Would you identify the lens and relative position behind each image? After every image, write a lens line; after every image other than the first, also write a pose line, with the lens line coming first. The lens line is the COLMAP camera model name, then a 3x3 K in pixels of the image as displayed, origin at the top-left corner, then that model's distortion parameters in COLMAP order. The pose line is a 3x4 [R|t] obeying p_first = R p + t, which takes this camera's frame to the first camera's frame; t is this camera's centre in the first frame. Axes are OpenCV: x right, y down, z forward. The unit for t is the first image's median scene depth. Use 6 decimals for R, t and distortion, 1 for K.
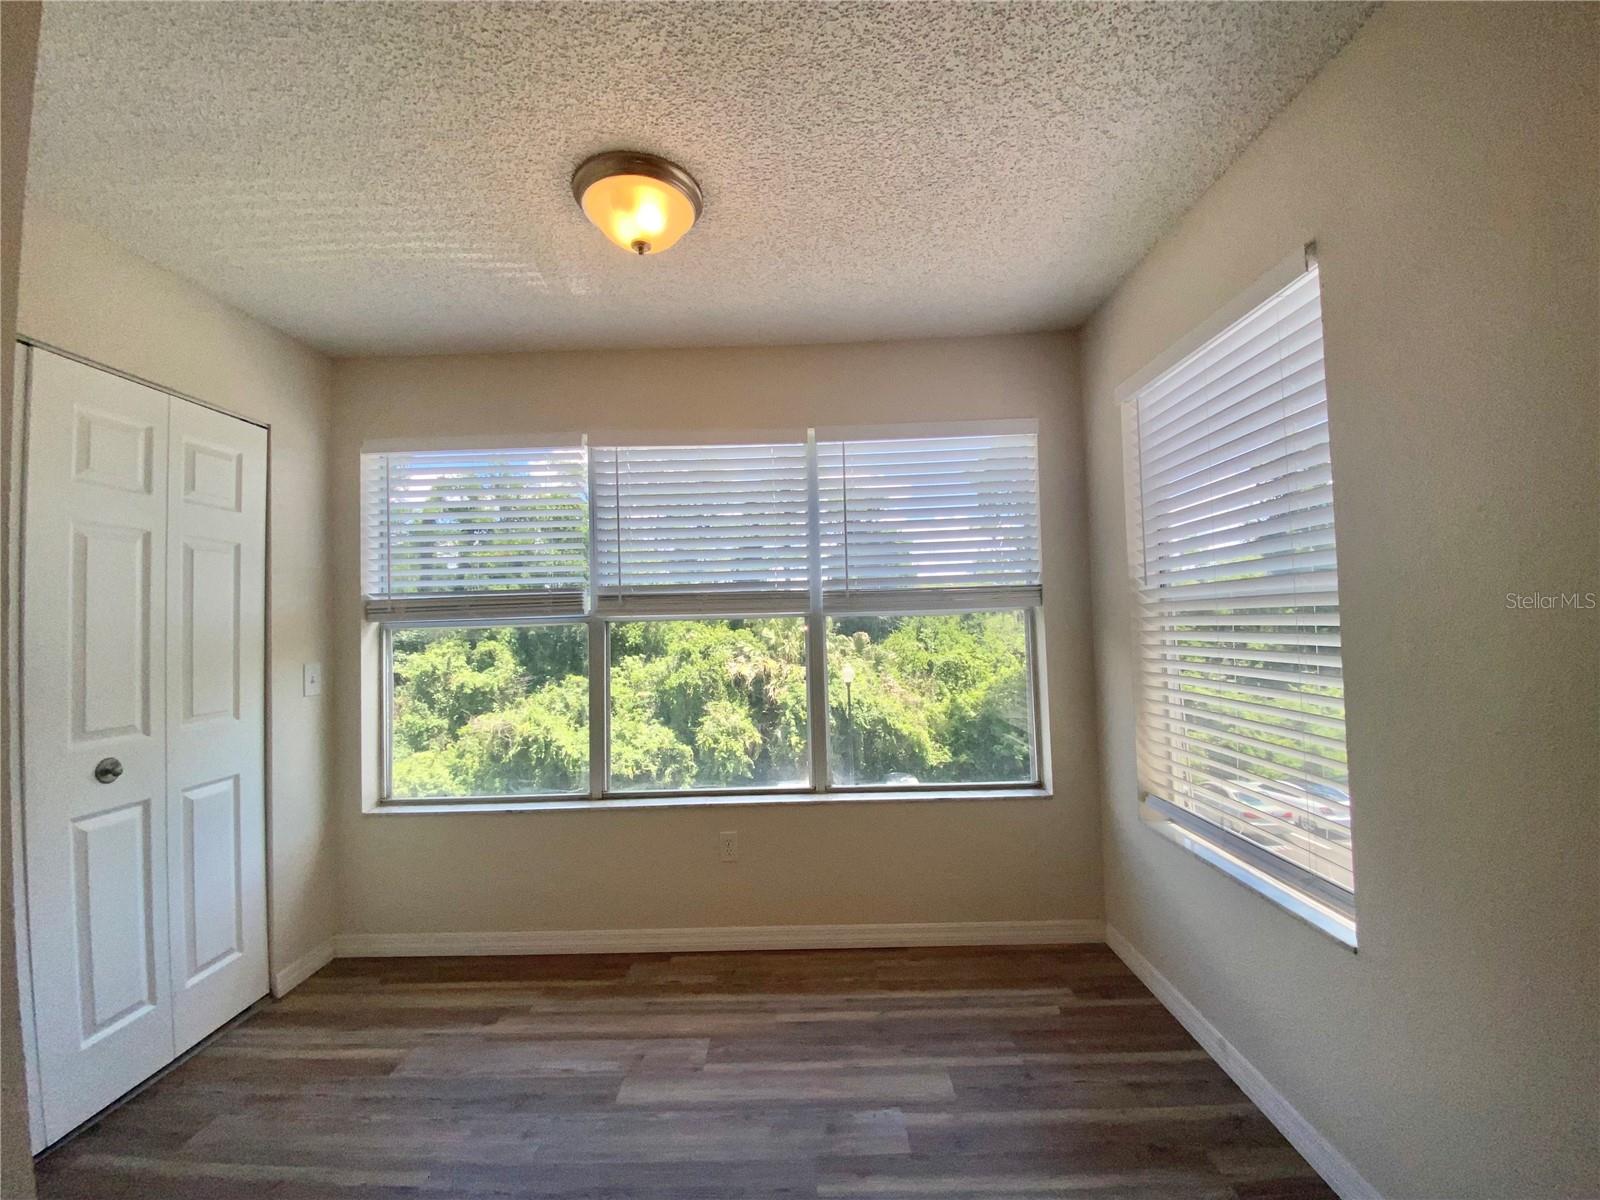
lens RADIAL K [[659.9, 0, 795.0], [0, 659.9, 596.7], [0, 0, 1]] dist [0.003160, -0.011600]
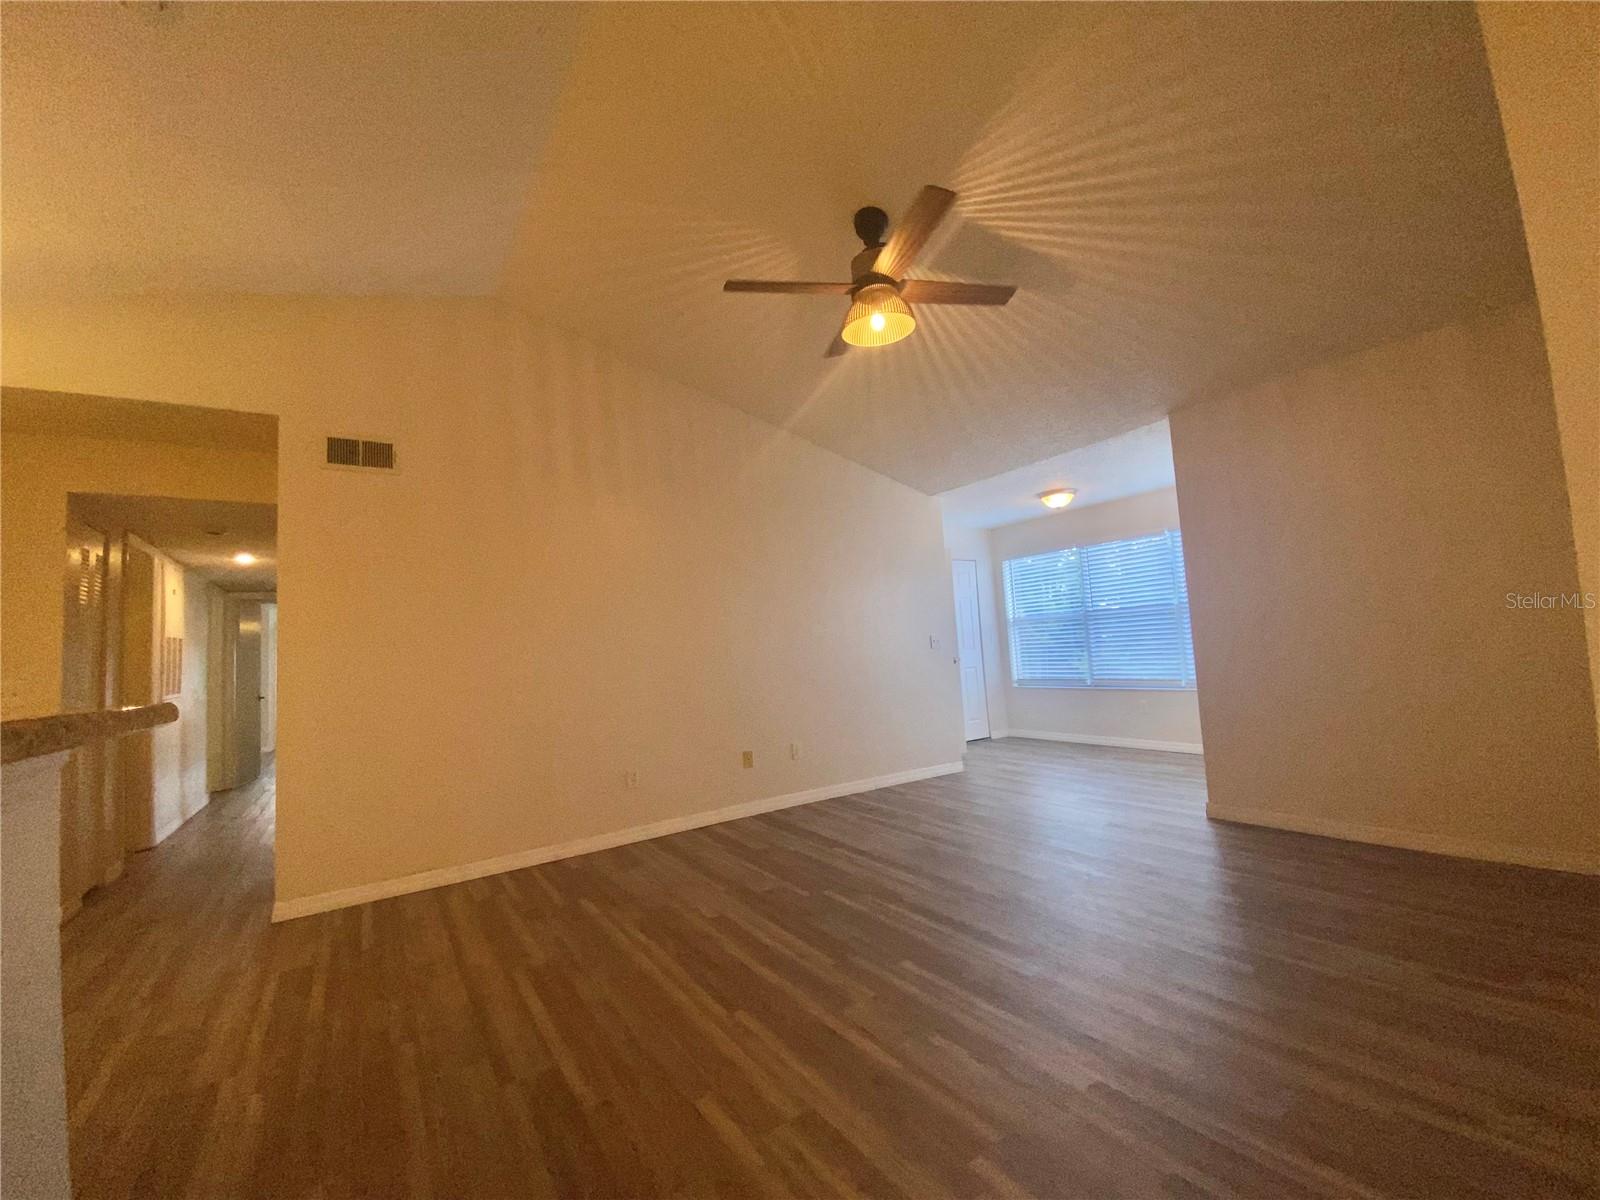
lens RADIAL K [[645.8, 0, 796.3], [0, 645.8, 596.5], [0, 0, 1]] dist [0.026496, -0.024945]
pose [[0.567036, -0.079813, -0.819817, 1.317409], [0.071792, 0.996296, -0.047338, 0.008774], [0.820559, -0.032013, 0.570665, -1.572000]]
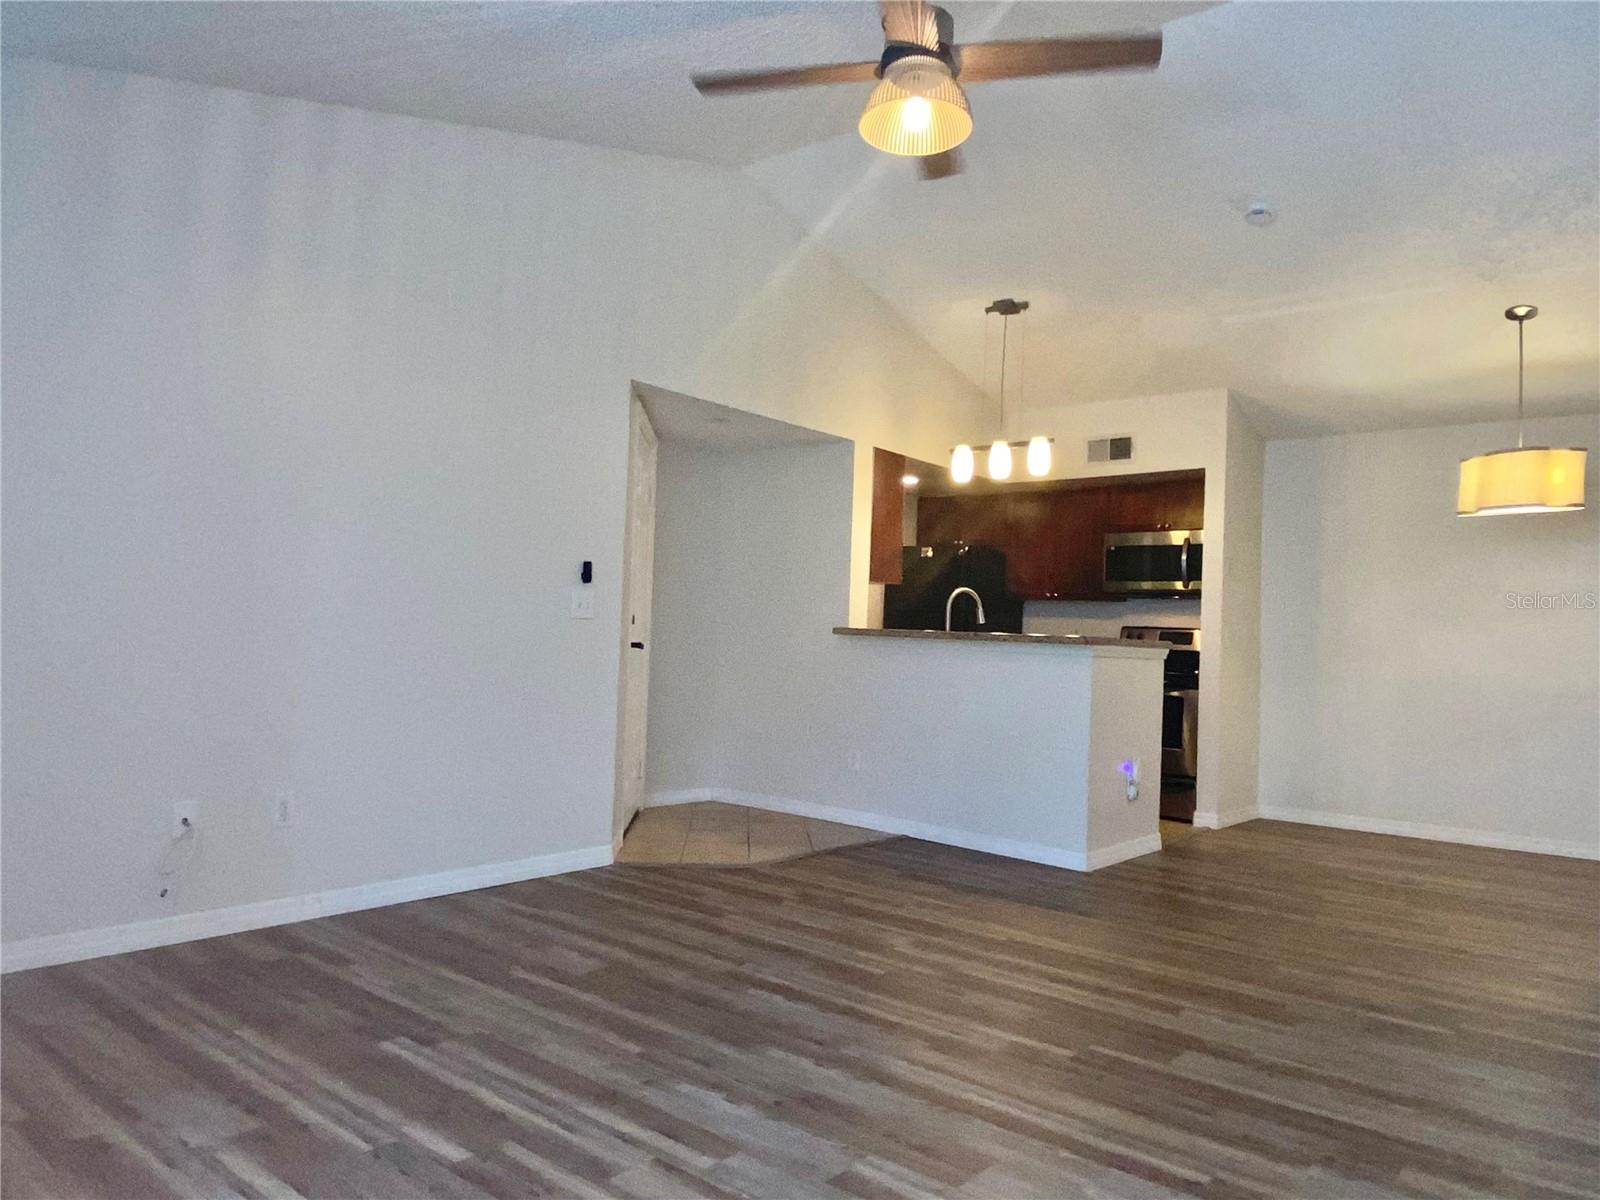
lens RADIAL K [[1102.4, 0, 797.3], [0, 1102.4, 595.1], [0, 0, 1]] dist [0.061335, -0.085692]
pose [[-0.776056, 0.018048, 0.630406, -0.318976], [-0.042011, 0.995891, -0.080229, 0.147829], [-0.629264, -0.088746, -0.772108, 0.391495]]
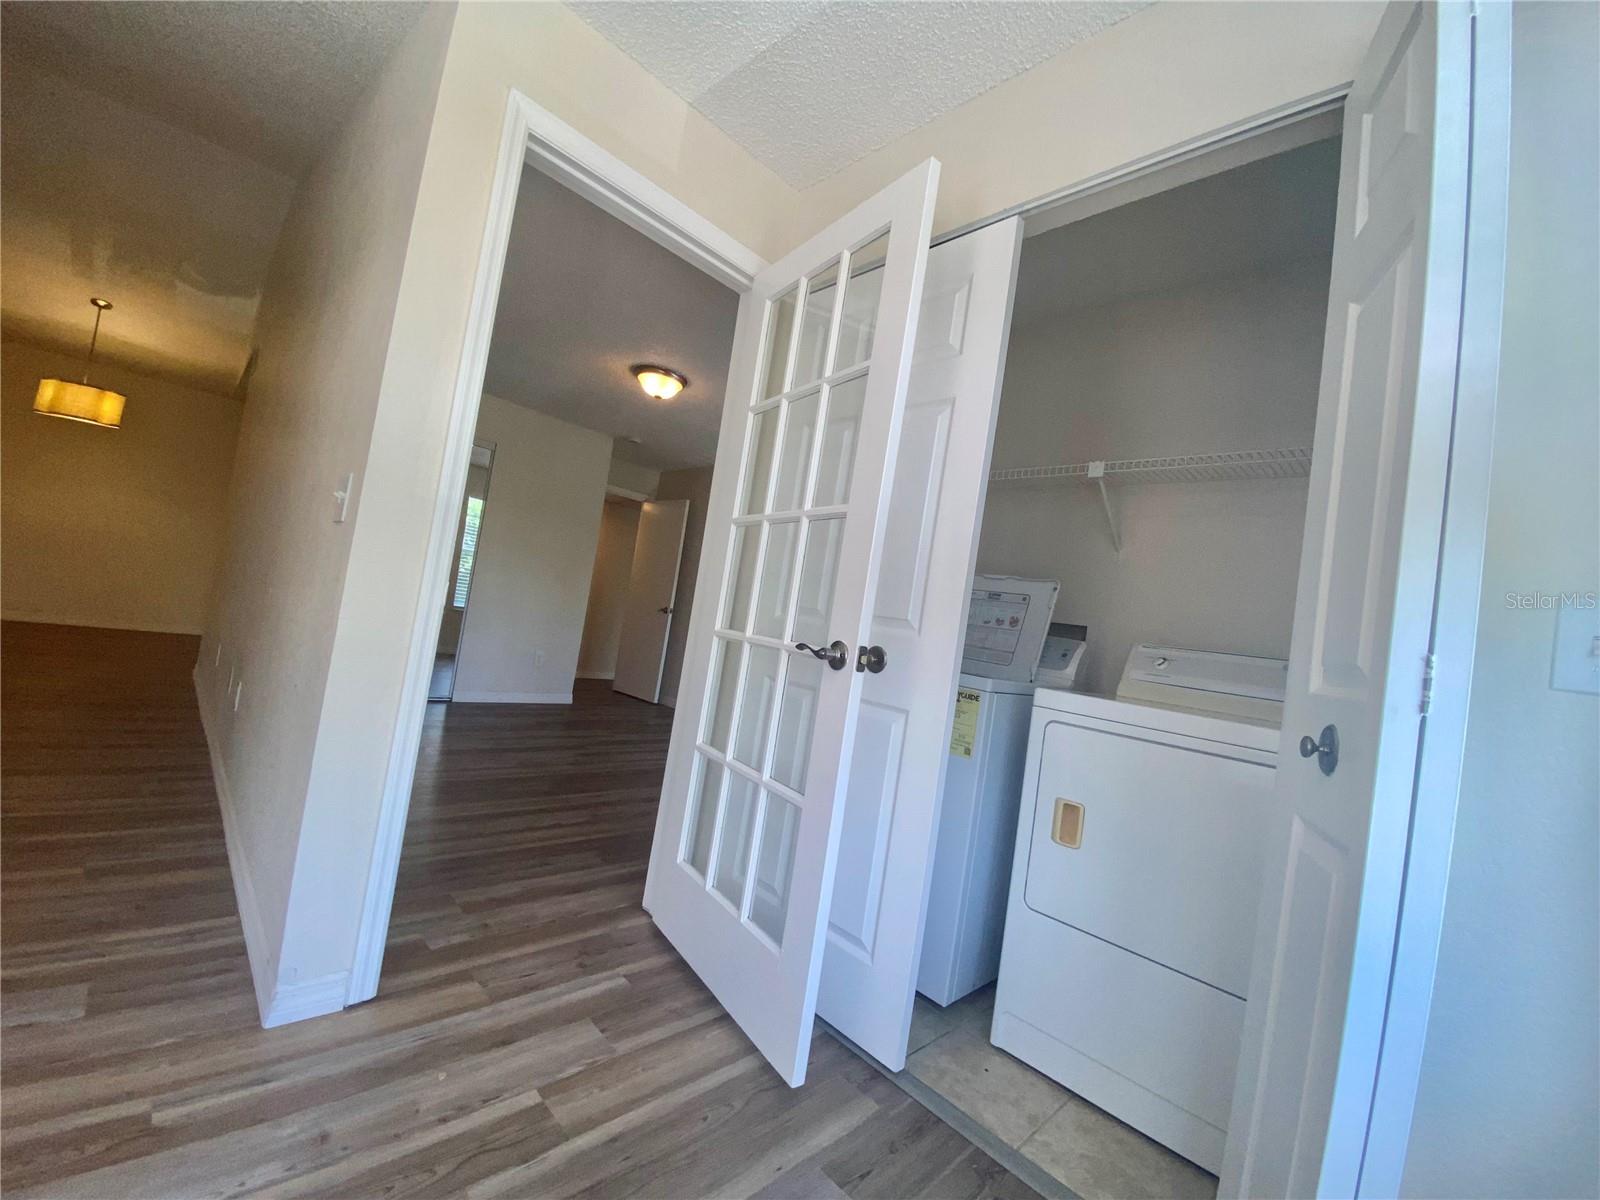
lens RADIAL K [[641.7, 0, 797.3], [0, 641.7, 596.9], [0, 0, 1]] dist [0.032847, -0.023963]
pose [[-0.692494, -0.114798, -0.712231, -0.244604], [-0.109695, 0.992534, -0.053322, 0.183887], [0.713035, 0.041203, -0.699917, 1.053095]]
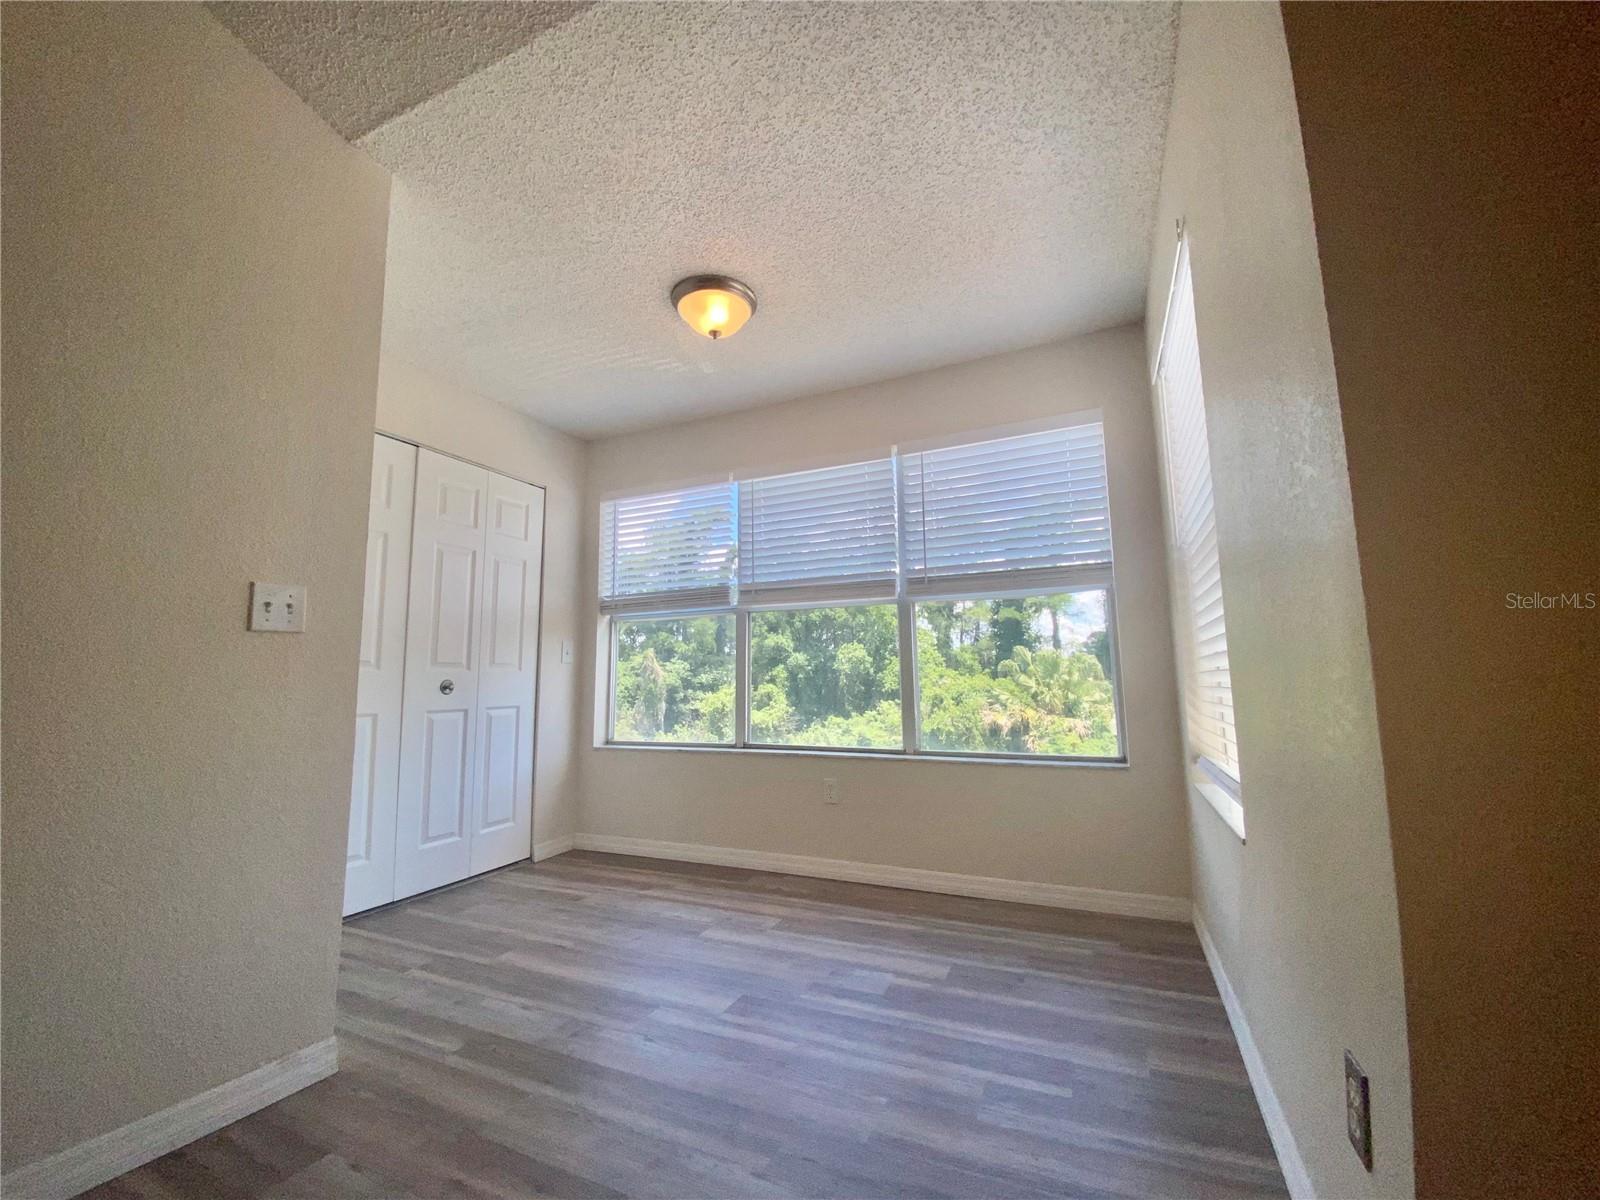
lens RADIAL K [[645.8, 0, 796.3], [0, 645.8, 596.5], [0, 0, 1]] dist [0.026496, -0.024945]
pose [[0.916824, -0.035886, -0.397677, 0.378489], [0.001328, 0.996222, -0.086835, 0.143742], [0.399290, 0.079084, 0.913407, -0.168094]]
